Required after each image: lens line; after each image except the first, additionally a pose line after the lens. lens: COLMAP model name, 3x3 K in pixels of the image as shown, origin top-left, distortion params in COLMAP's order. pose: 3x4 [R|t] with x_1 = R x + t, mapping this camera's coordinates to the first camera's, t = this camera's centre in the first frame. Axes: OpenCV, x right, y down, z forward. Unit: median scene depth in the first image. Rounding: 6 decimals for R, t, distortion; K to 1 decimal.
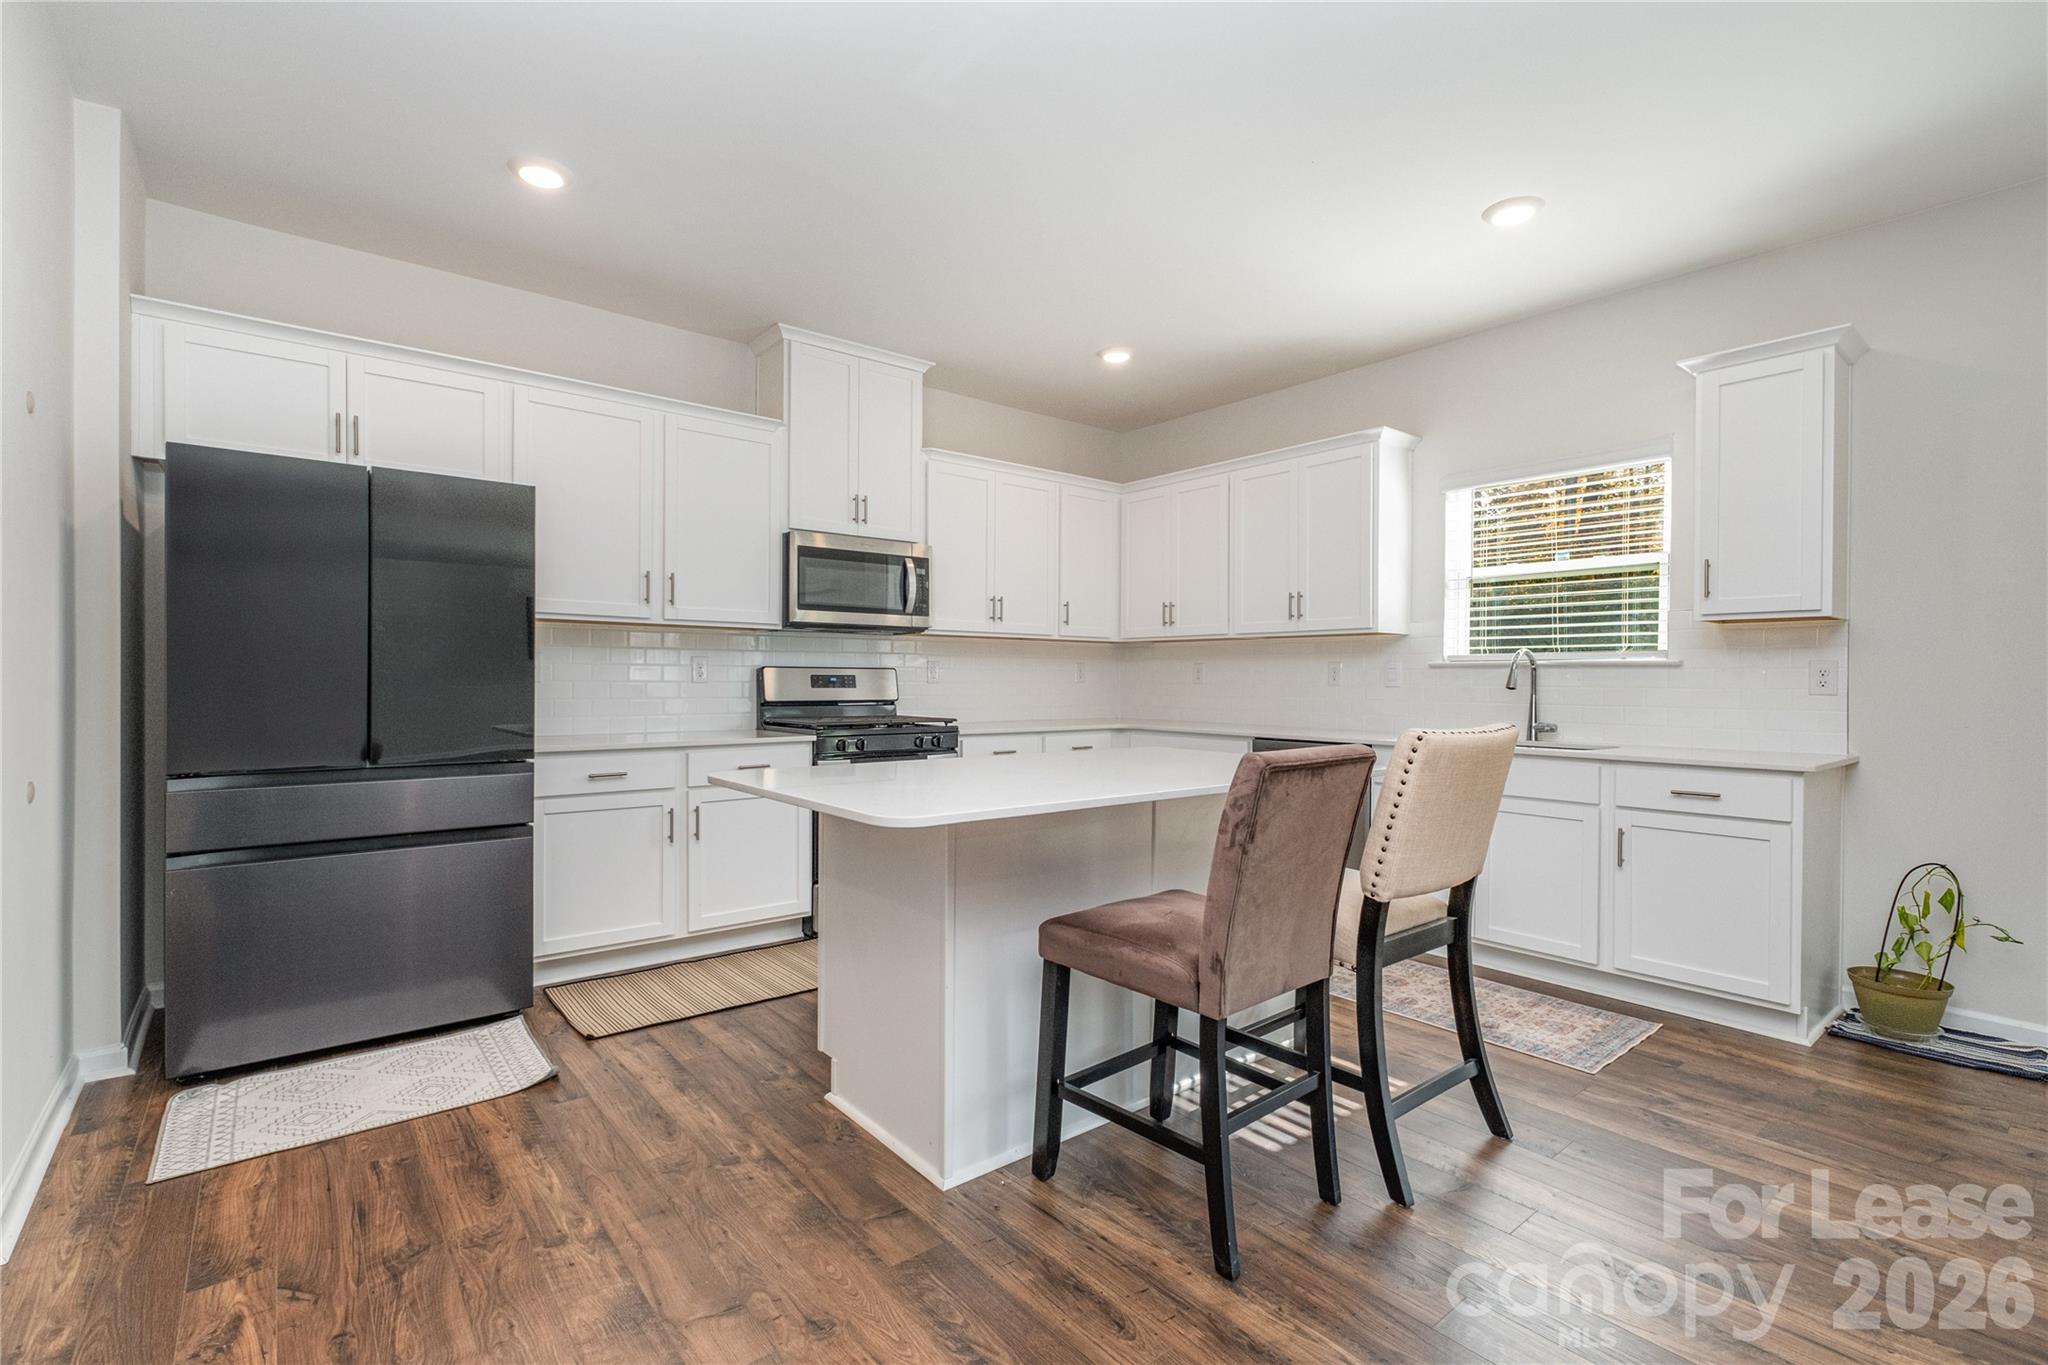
lens RADIAL K [[894.0, 0, 1024.4], [0, 894.0, 682.8], [0, 0, 1]] dist [-0.004527, 0.000135]
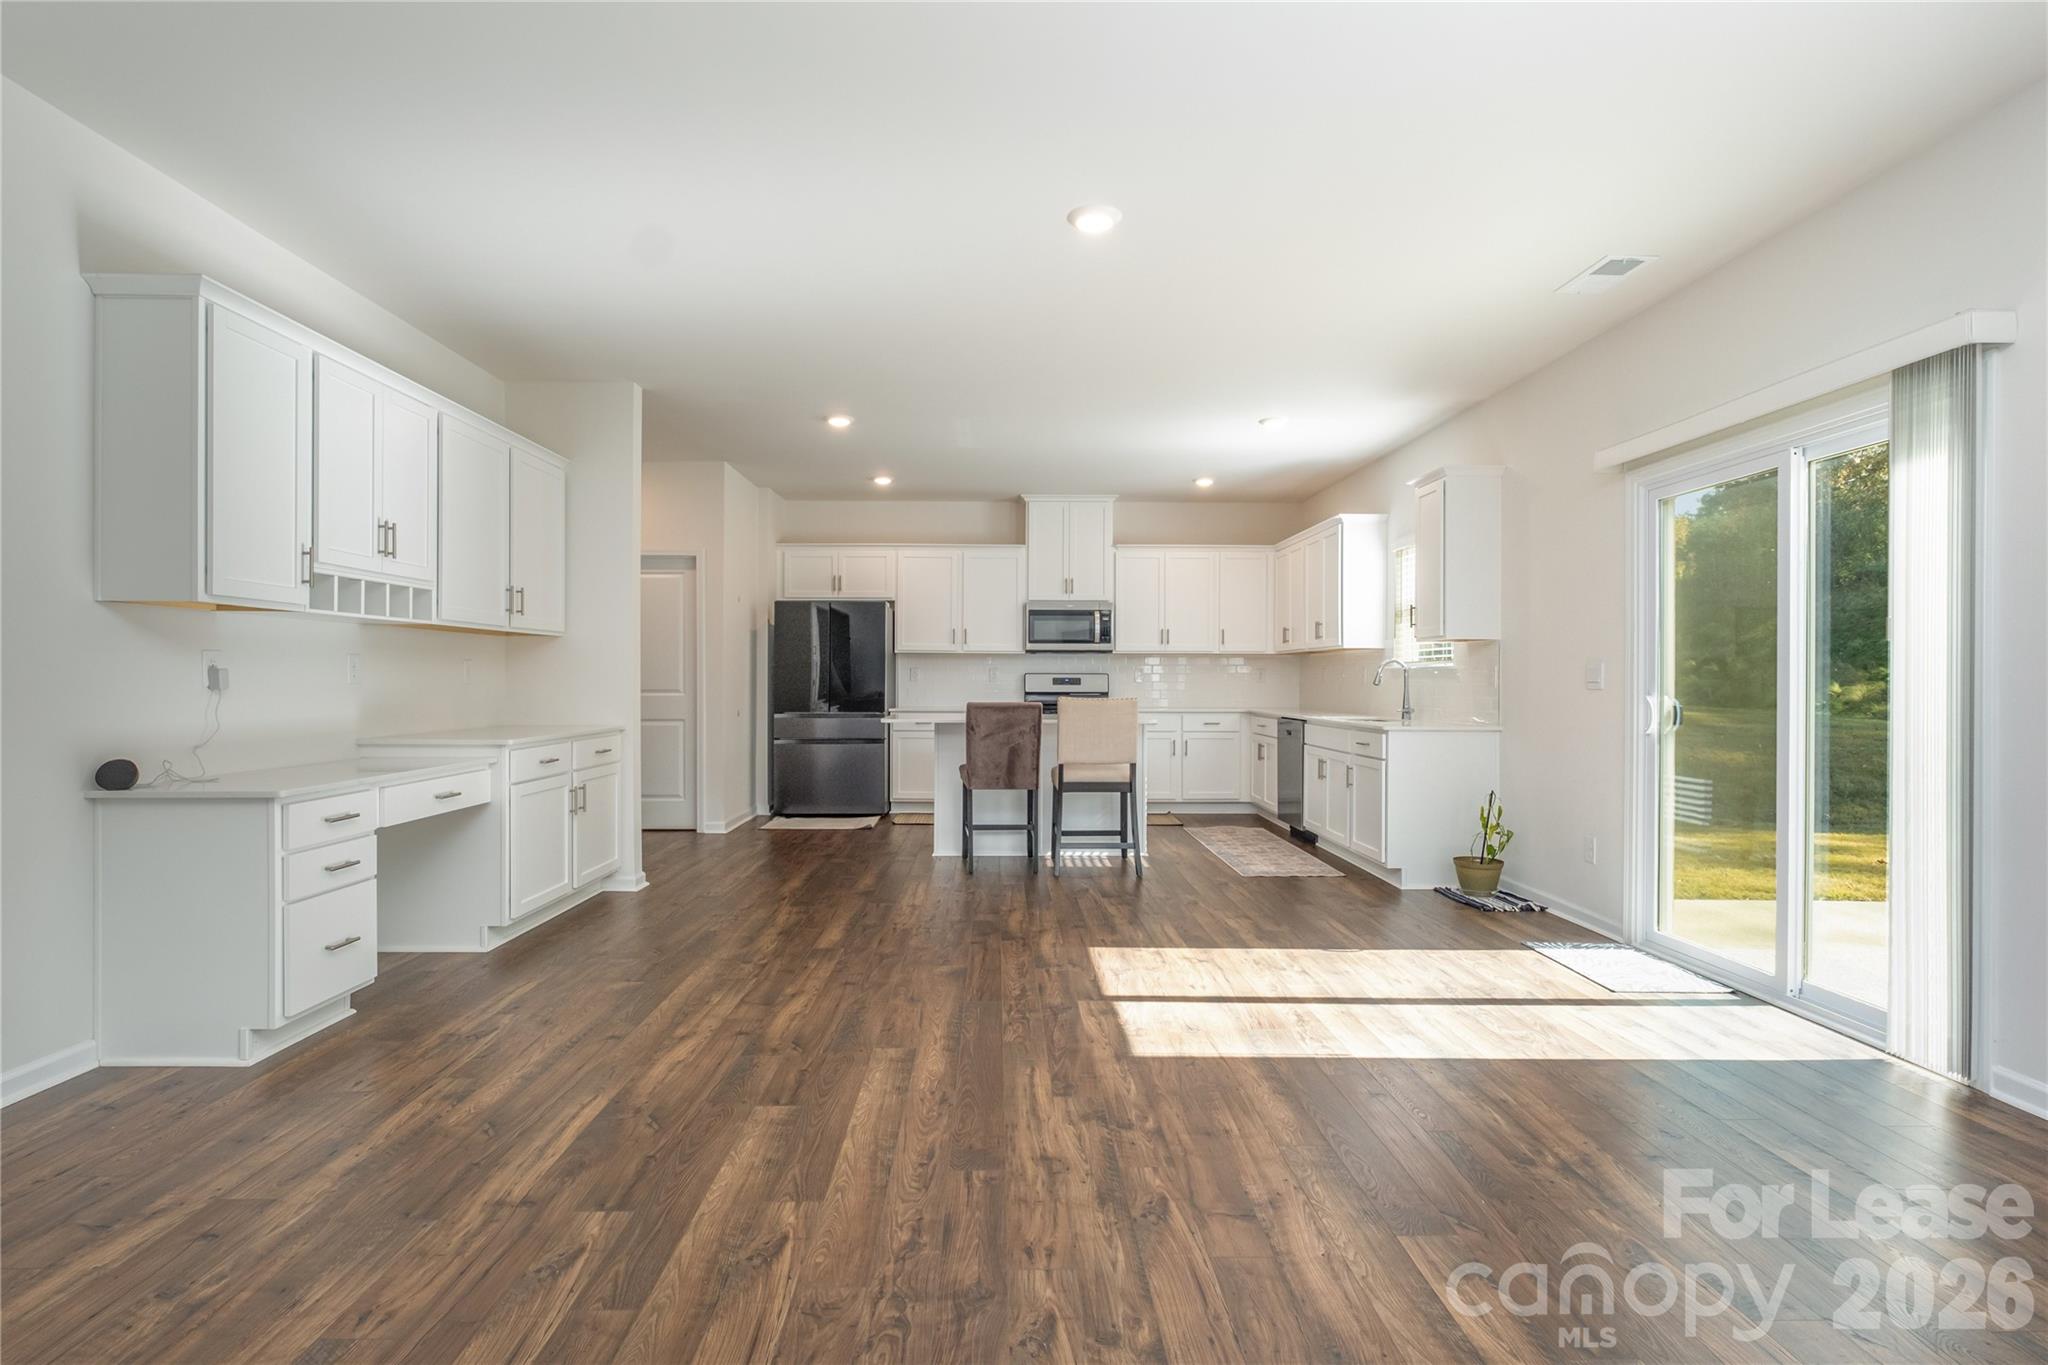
lens RADIAL K [[988.7, 0, 1008.4], [0, 988.7, 680.0], [0, 0, 1]] dist [-0.001183, -0.000966]
pose [[0.777313, -0.005464, -0.629090, 1.025096], [0.000218, 0.999965, -0.008416, 0.012842], [0.629113, 0.006404, 0.777287, -0.661369]]
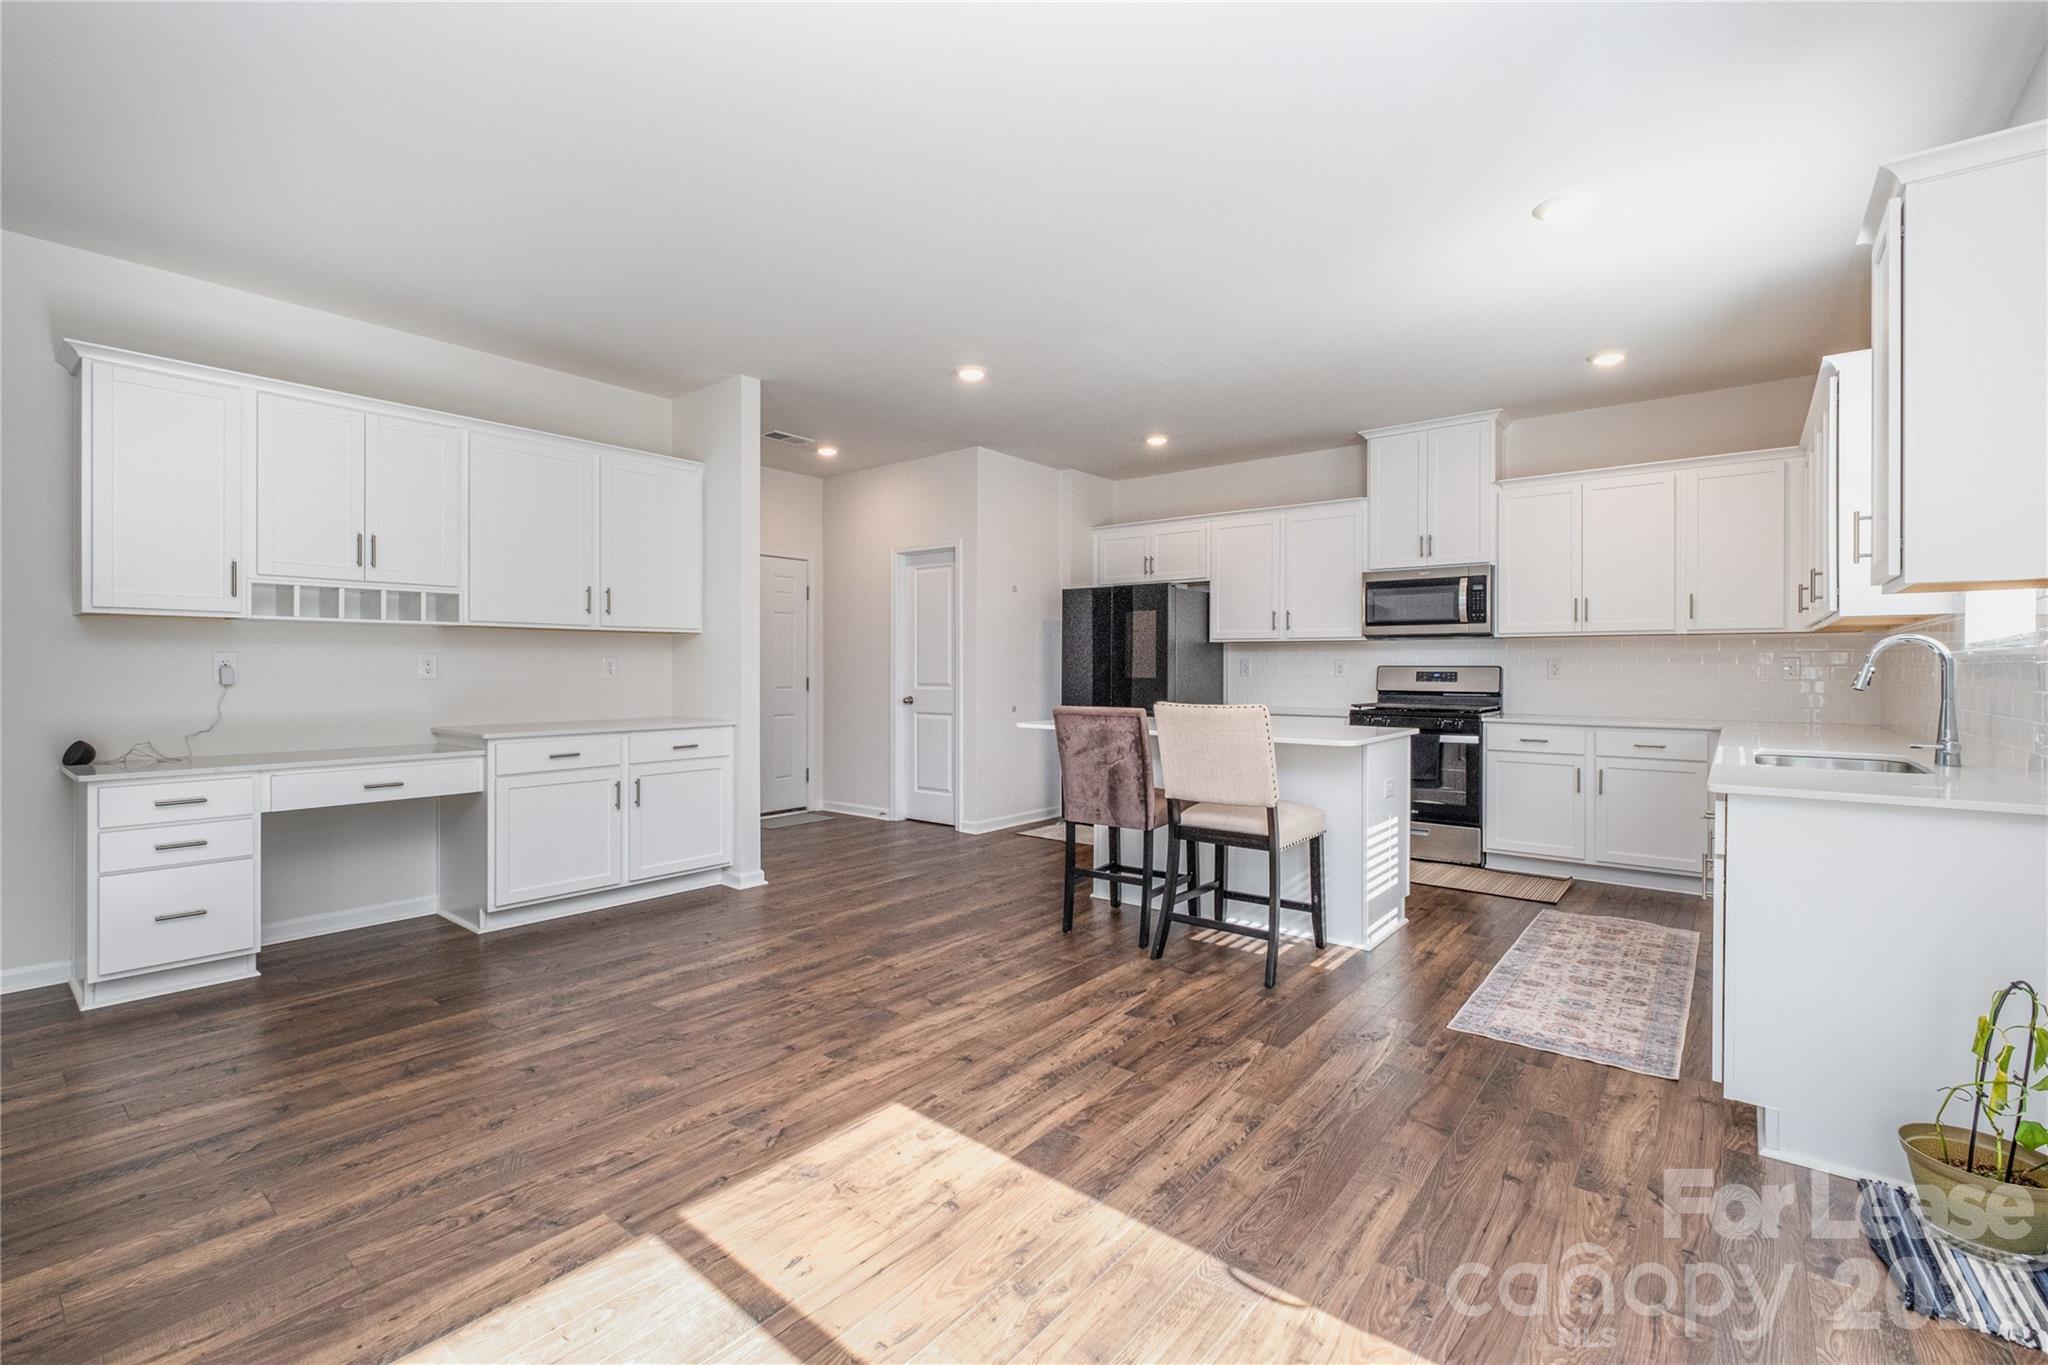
lens RADIAL K [[894.0, 0, 1010.5], [0, 894.0, 669.8], [0, 0, 1]] dist [-0.004527, 0.000135]
pose [[0.194676, -0.006221, -0.980848, 1.032959], [-0.005444, 0.999958, -0.007422, 0.000993], [0.980853, 0.006785, 0.194634, 0.151696]]
